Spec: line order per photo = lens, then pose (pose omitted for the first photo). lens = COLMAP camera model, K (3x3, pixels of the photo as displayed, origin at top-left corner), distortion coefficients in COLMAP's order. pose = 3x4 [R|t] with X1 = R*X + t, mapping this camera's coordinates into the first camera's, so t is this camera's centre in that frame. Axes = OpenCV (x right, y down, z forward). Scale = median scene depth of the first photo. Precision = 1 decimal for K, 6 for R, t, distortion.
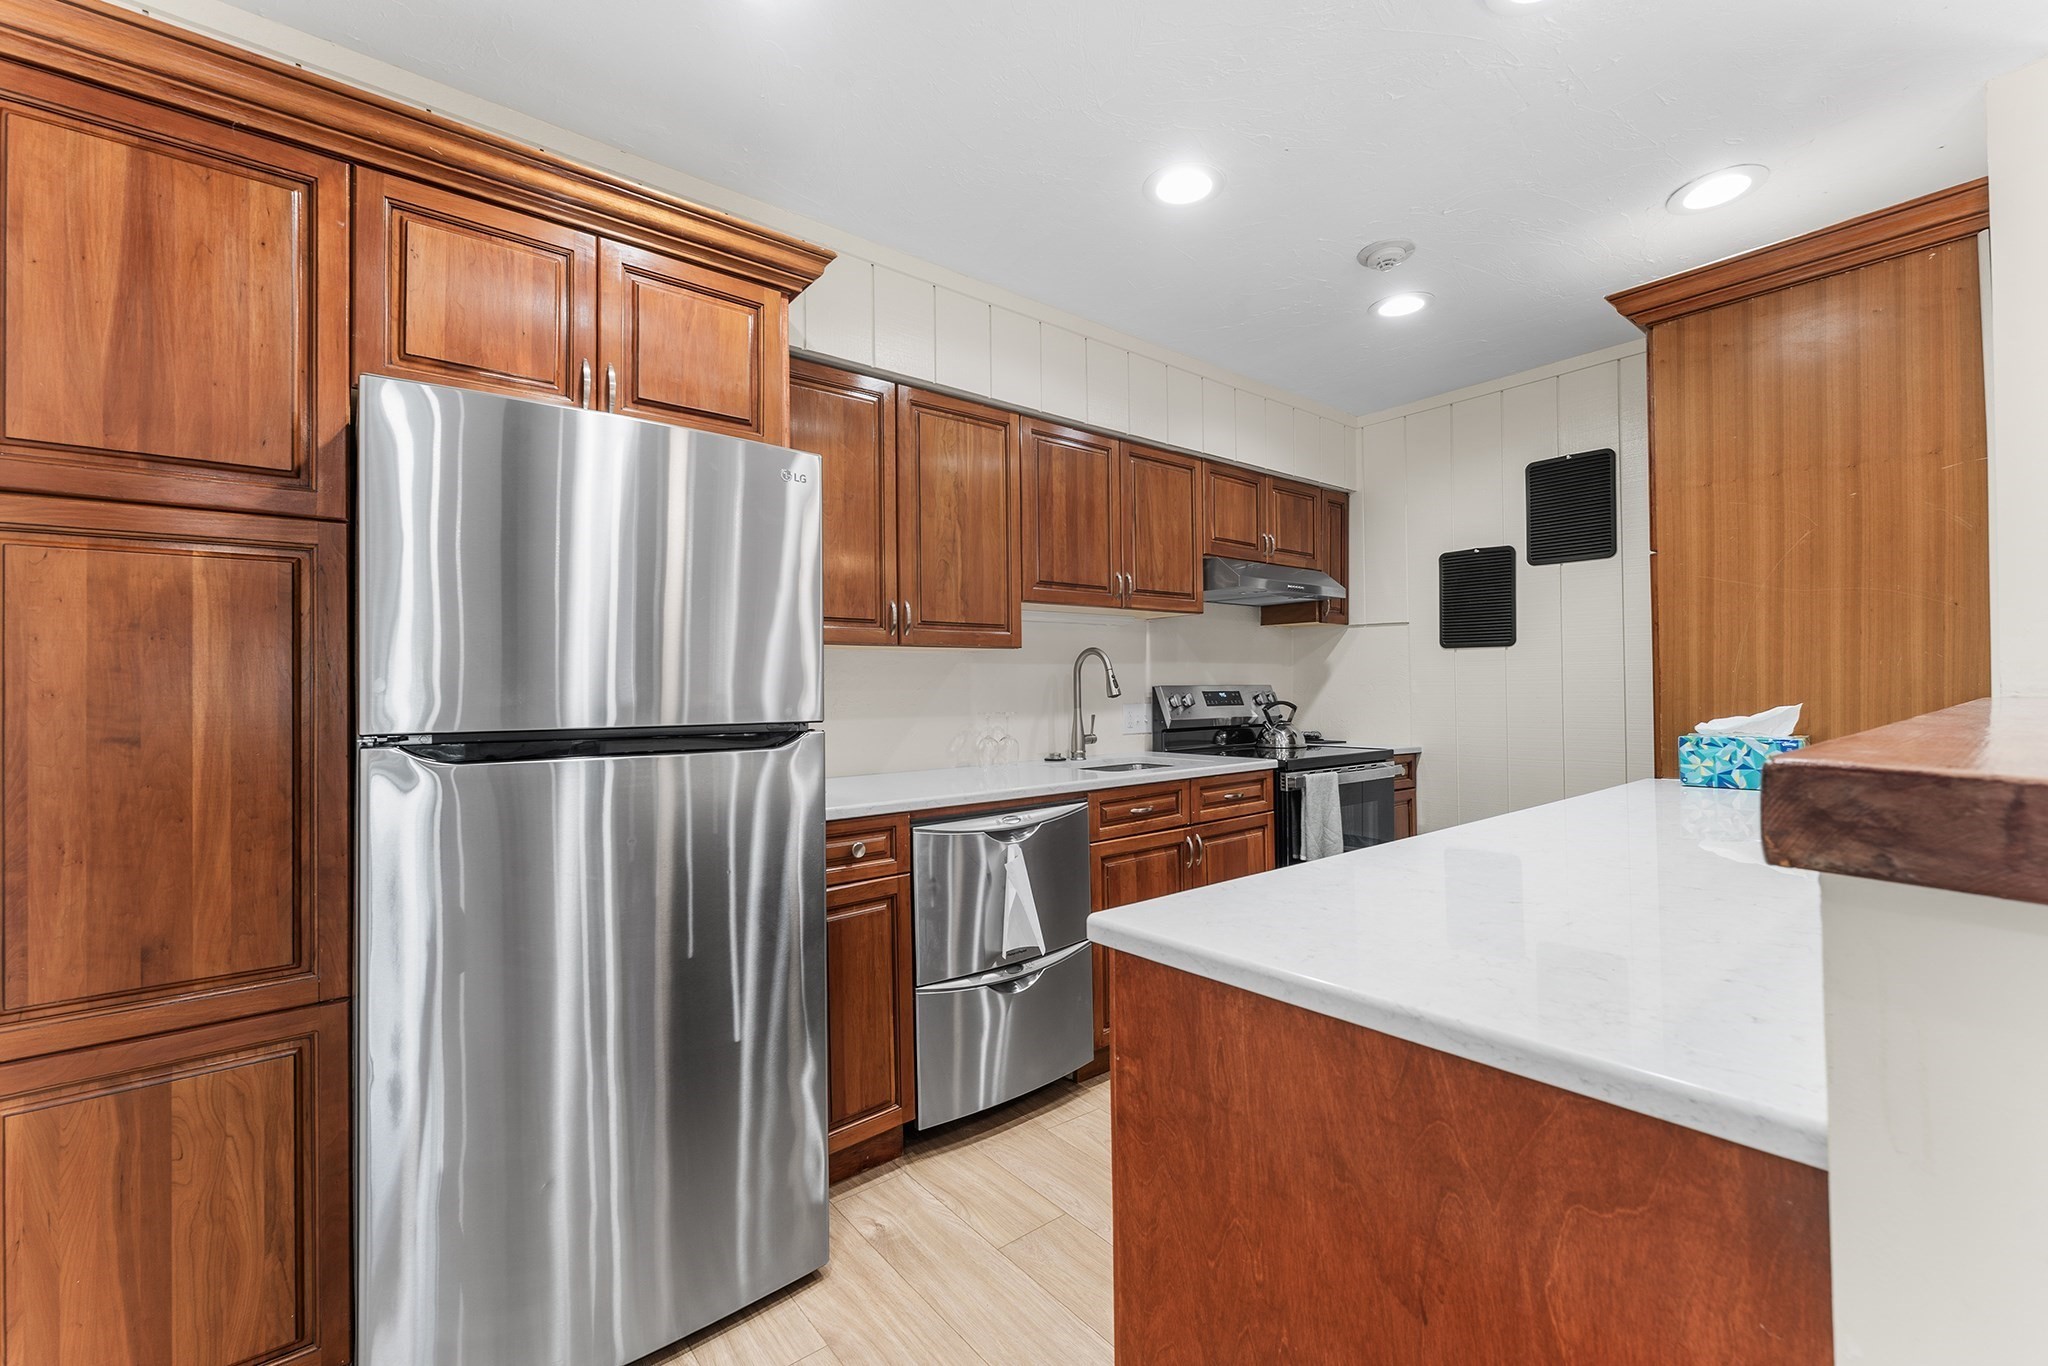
lens RADIAL K [[848.6, 0, 1021.9], [0, 848.6, 678.9], [0, 0, 1]] dist [-0.001710, 0.000137]
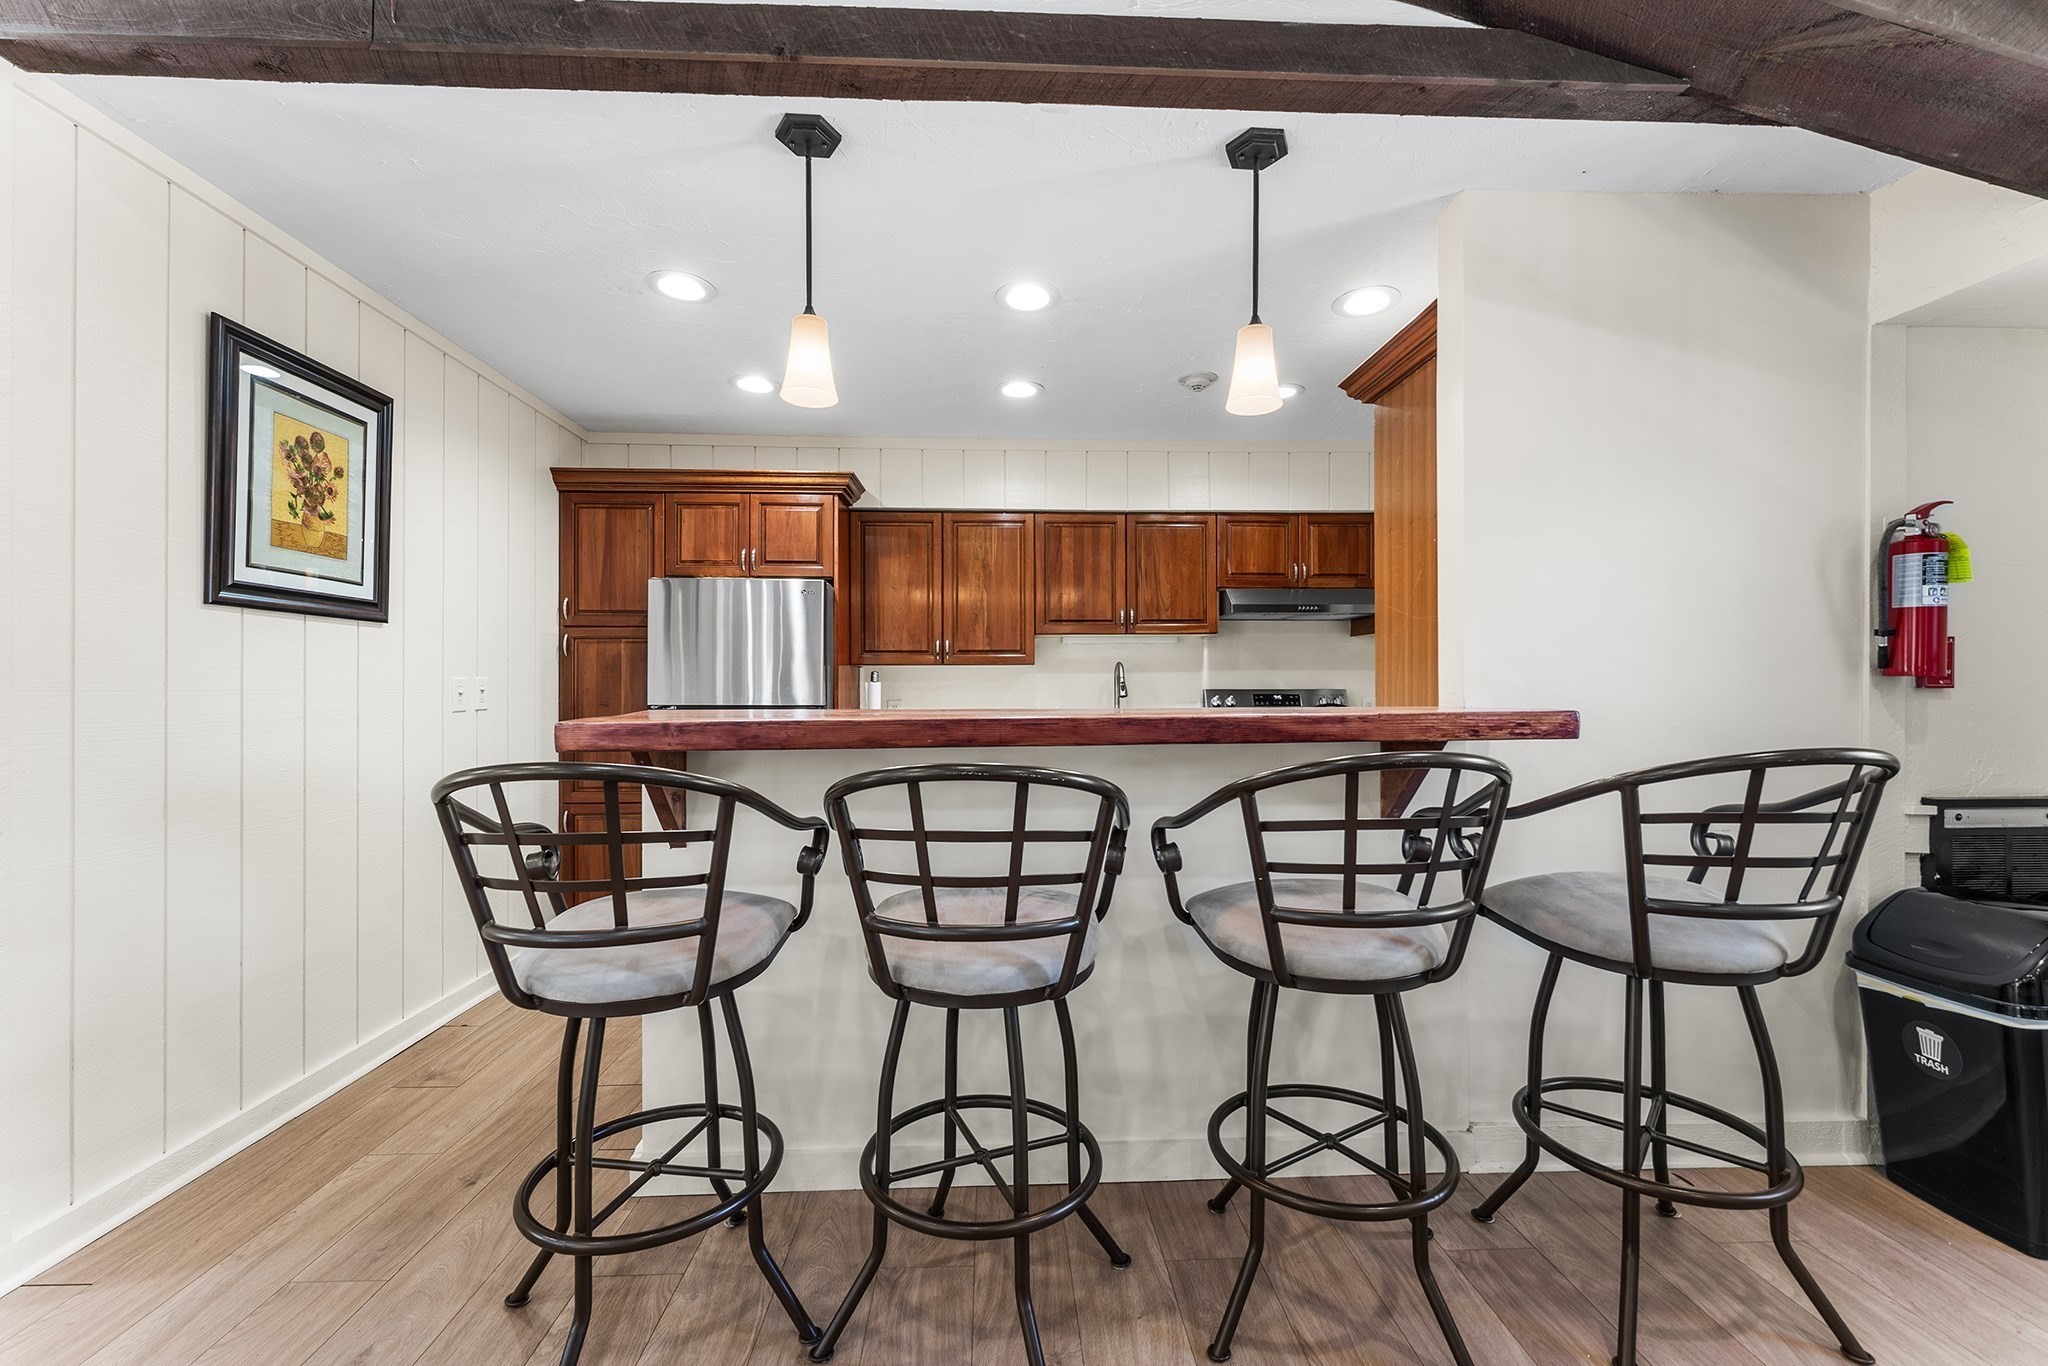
lens RADIAL K [[848.6, 0, 1021.9], [0, 848.6, 678.9], [0, 0, 1]] dist [-0.001710, 0.000137]
pose [[0.796278, 0.005340, -0.604907, 0.826374], [-0.001141, 0.999973, 0.007326, -0.019206], [0.604930, -0.005143, 0.796262, -0.217700]]
